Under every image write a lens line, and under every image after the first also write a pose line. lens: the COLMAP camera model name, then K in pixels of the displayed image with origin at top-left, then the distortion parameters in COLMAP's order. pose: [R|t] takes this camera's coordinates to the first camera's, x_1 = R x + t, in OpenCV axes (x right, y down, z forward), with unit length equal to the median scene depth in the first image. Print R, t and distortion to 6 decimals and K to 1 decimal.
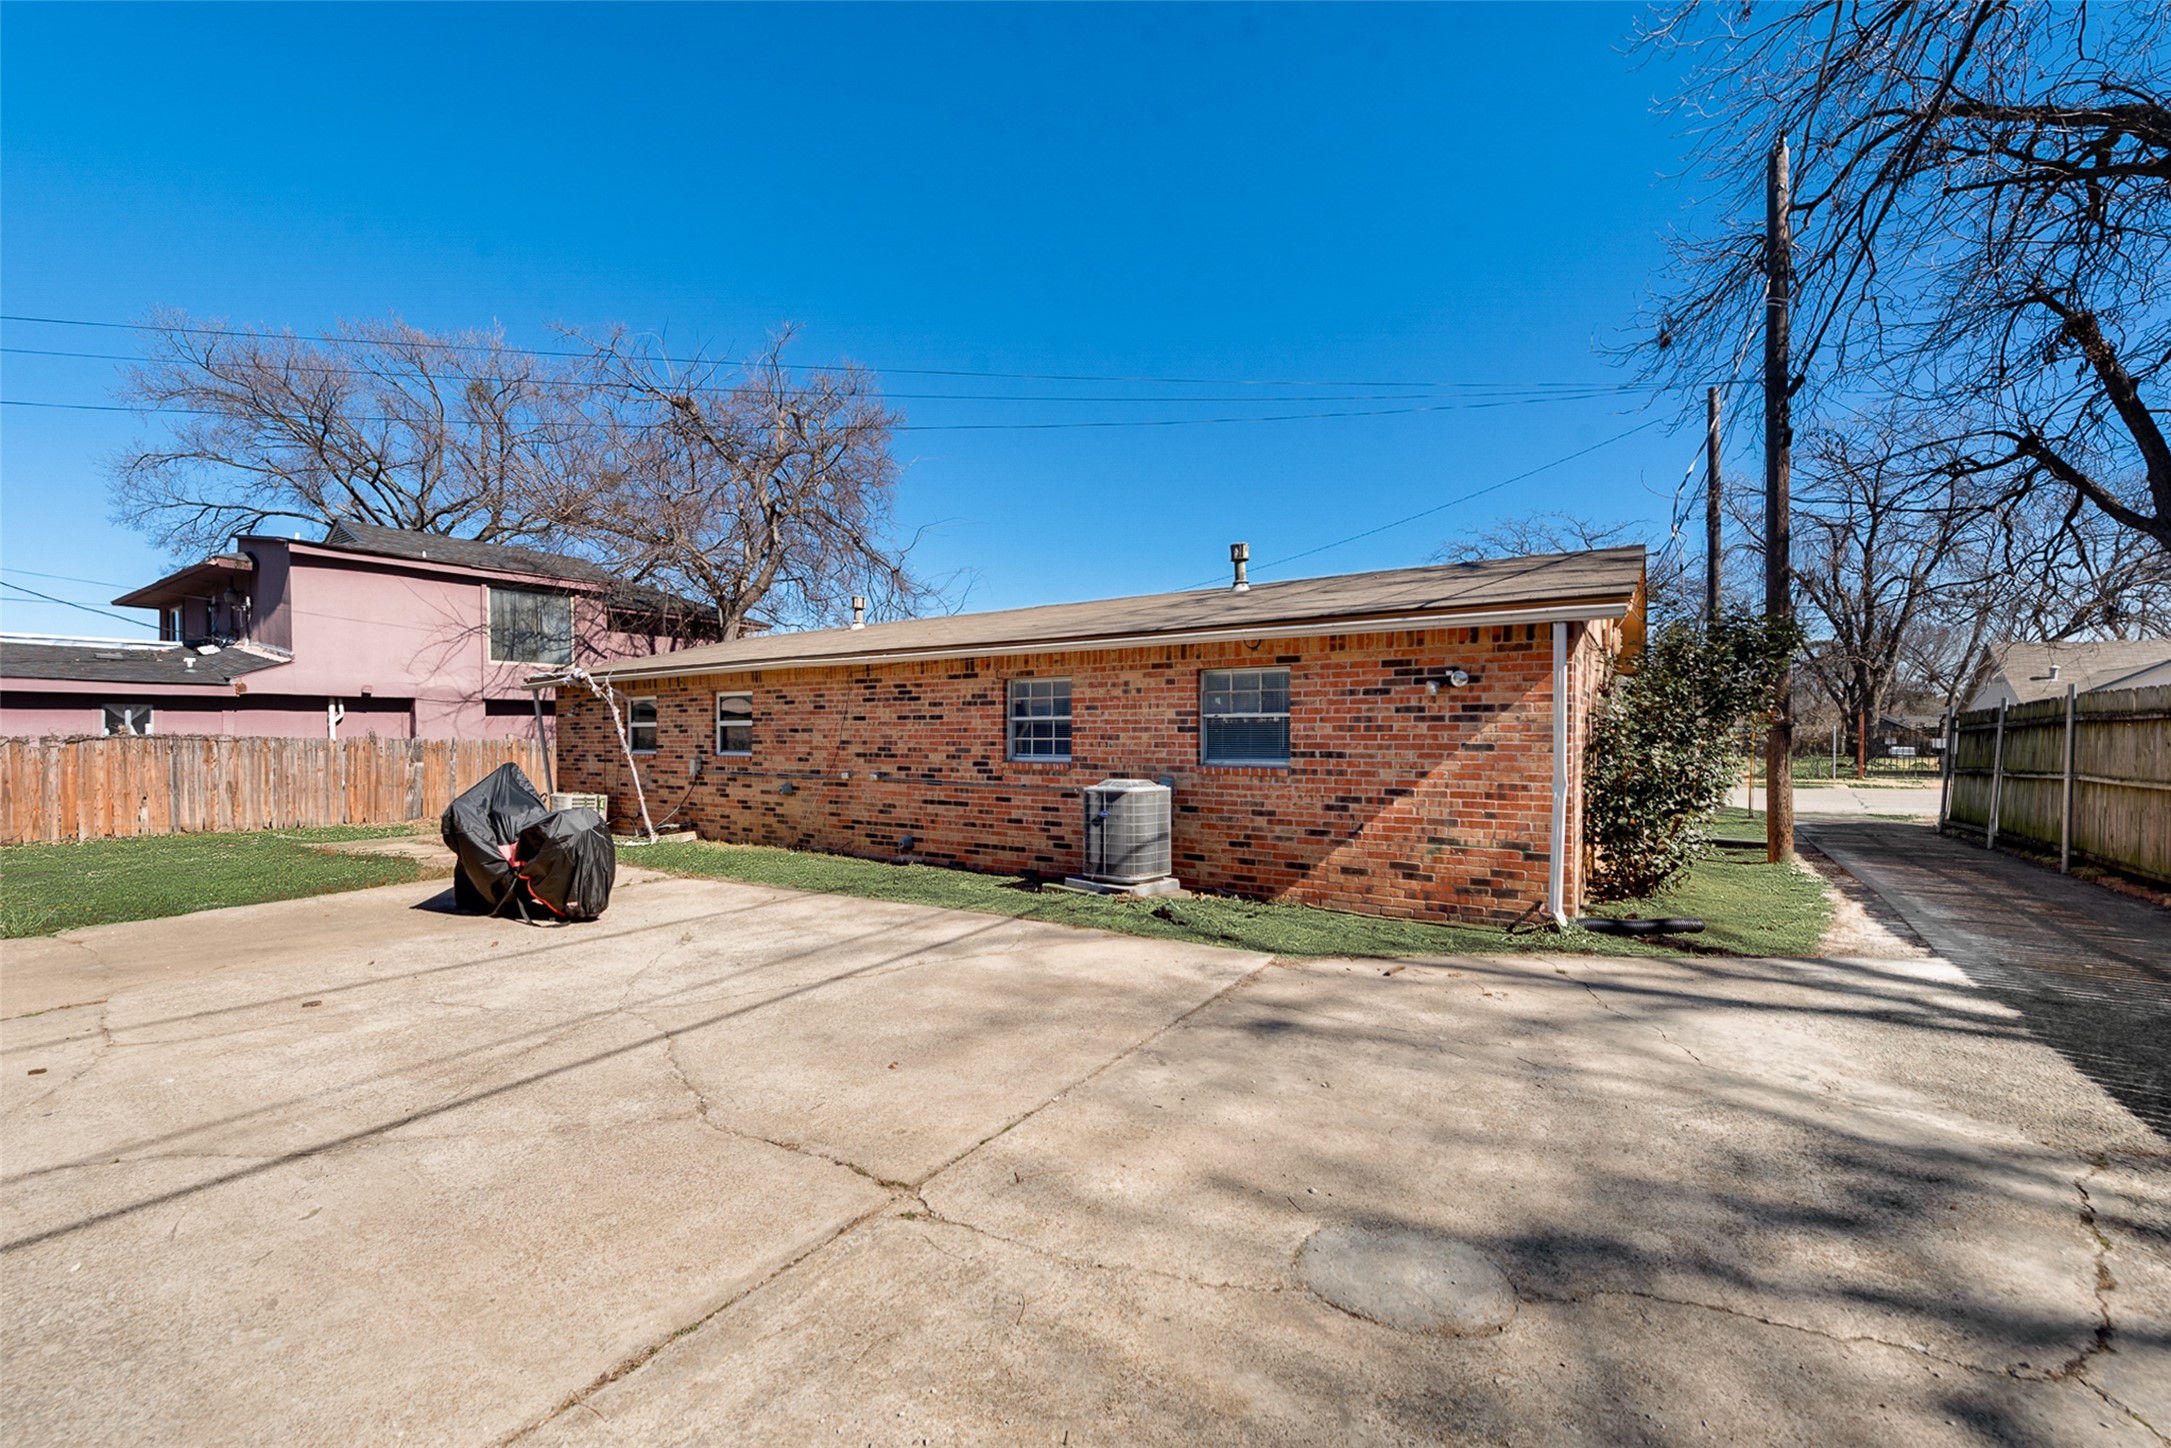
lens RADIAL K [[854.0, 0, 1075.2], [0, 854.0, 736.3], [0, 0, 1]] dist [0.012361, -0.002966]
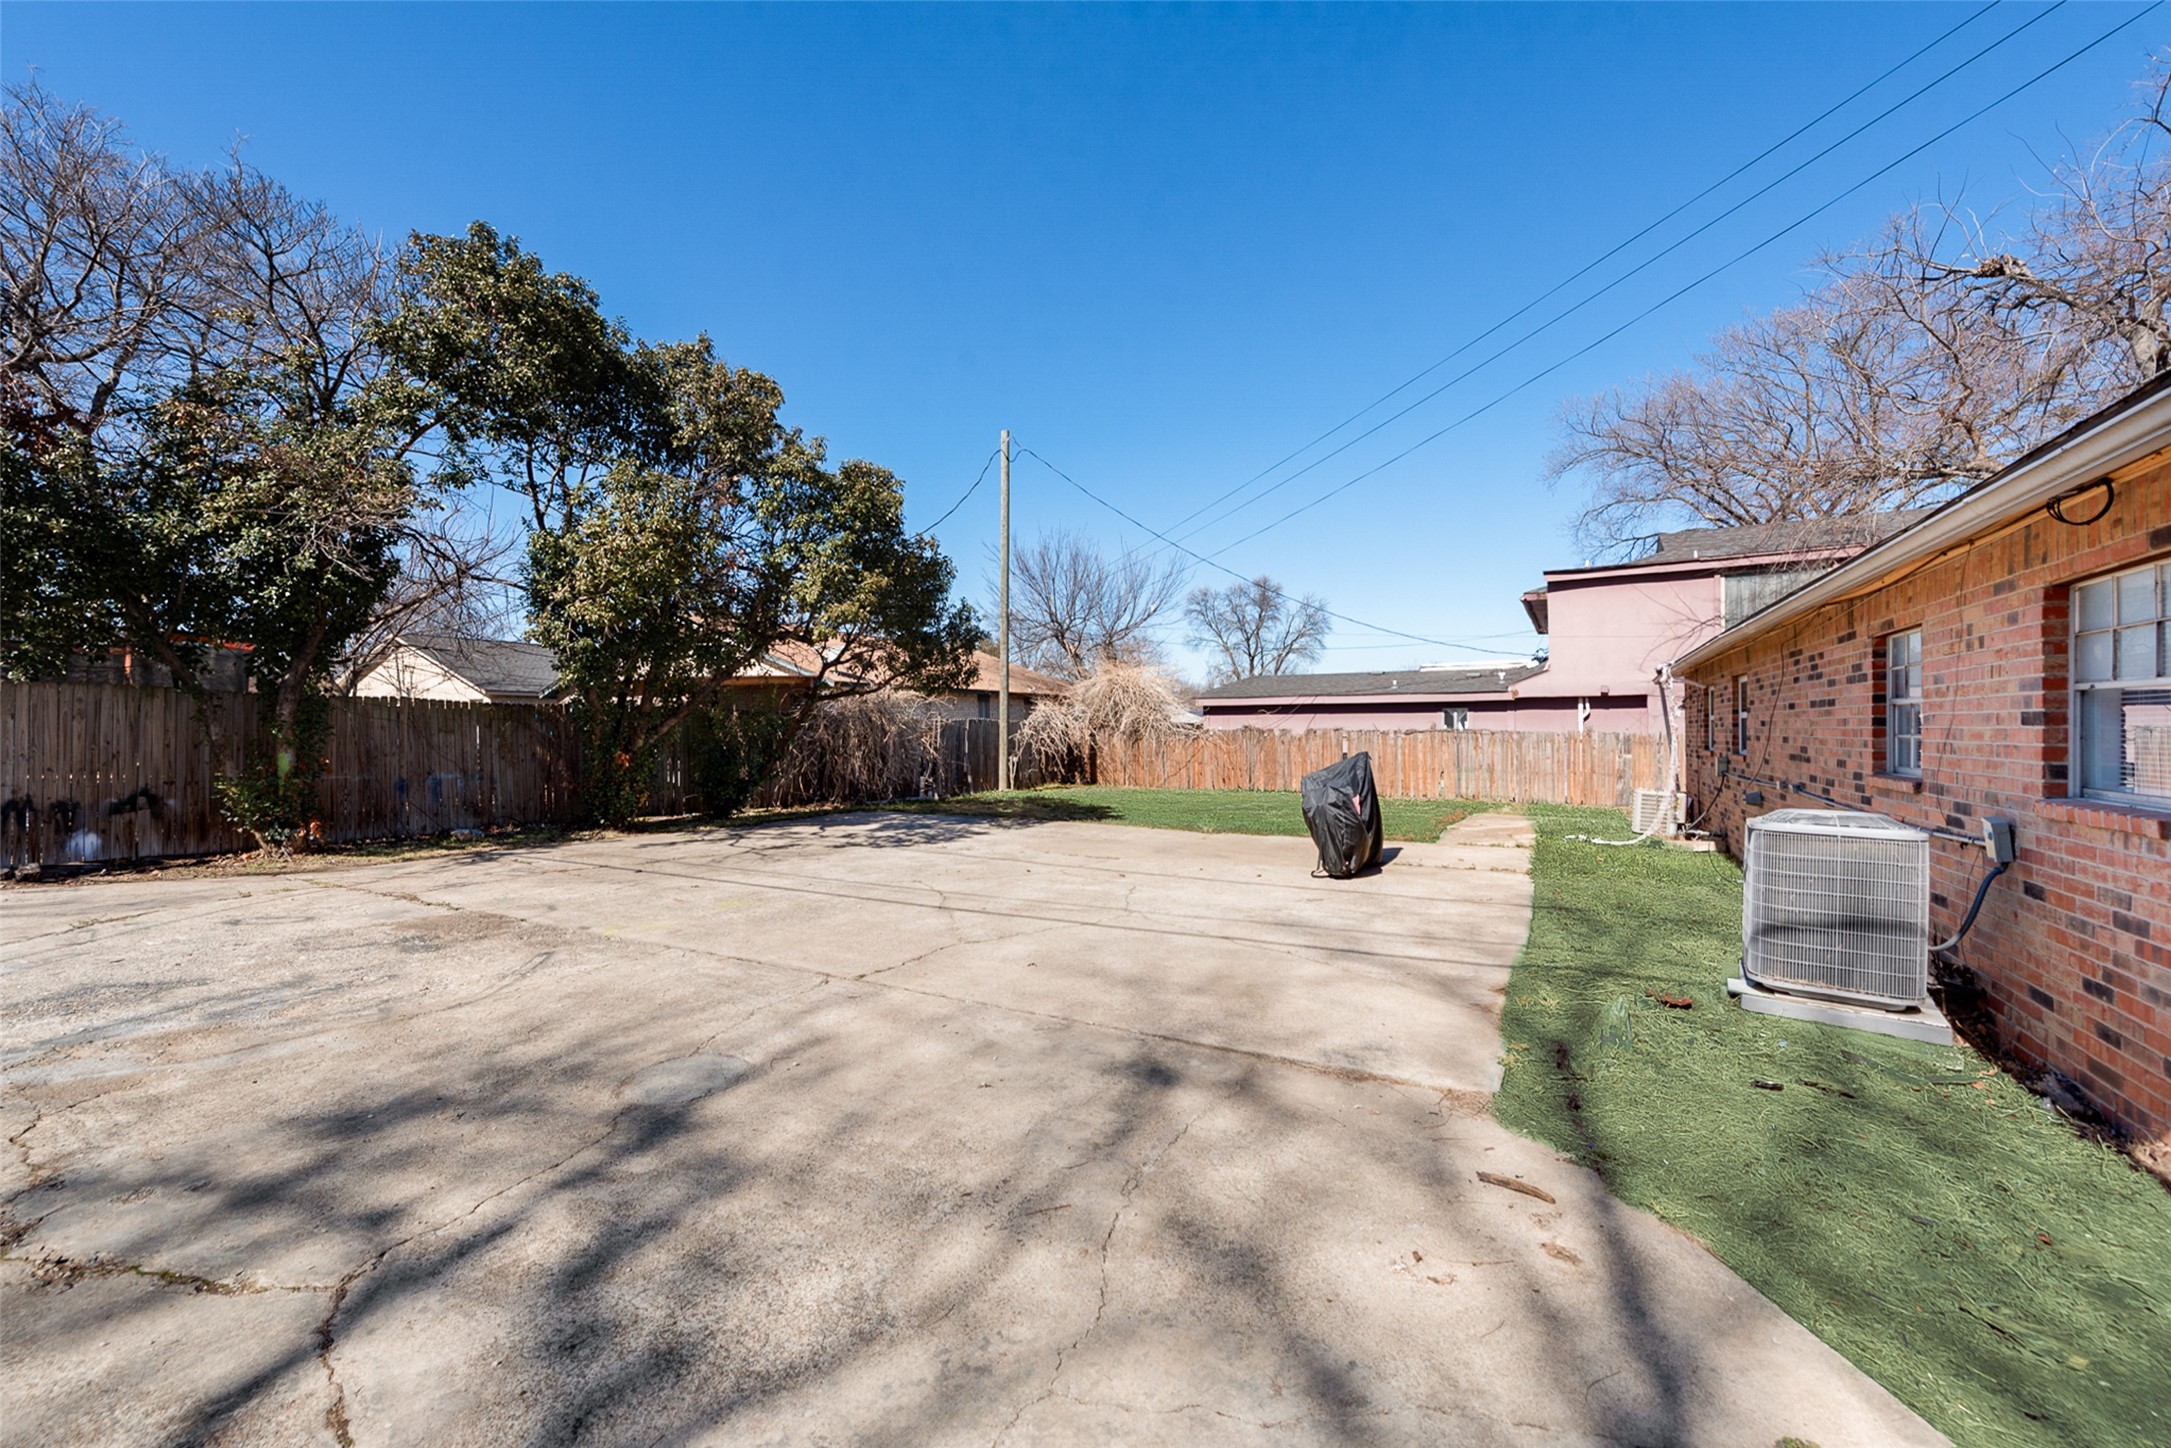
lens RADIAL K [[854.0, 0, 1066.7], [0, 854.0, 731.4], [0, 0, 1]] dist [0.012361, -0.002966]
pose [[0.078000, 0.002964, -0.996949, 1.026480], [-0.000562, 0.999996, 0.002929, -0.004475], [0.996953, 0.000332, 0.078001, 0.811387]]
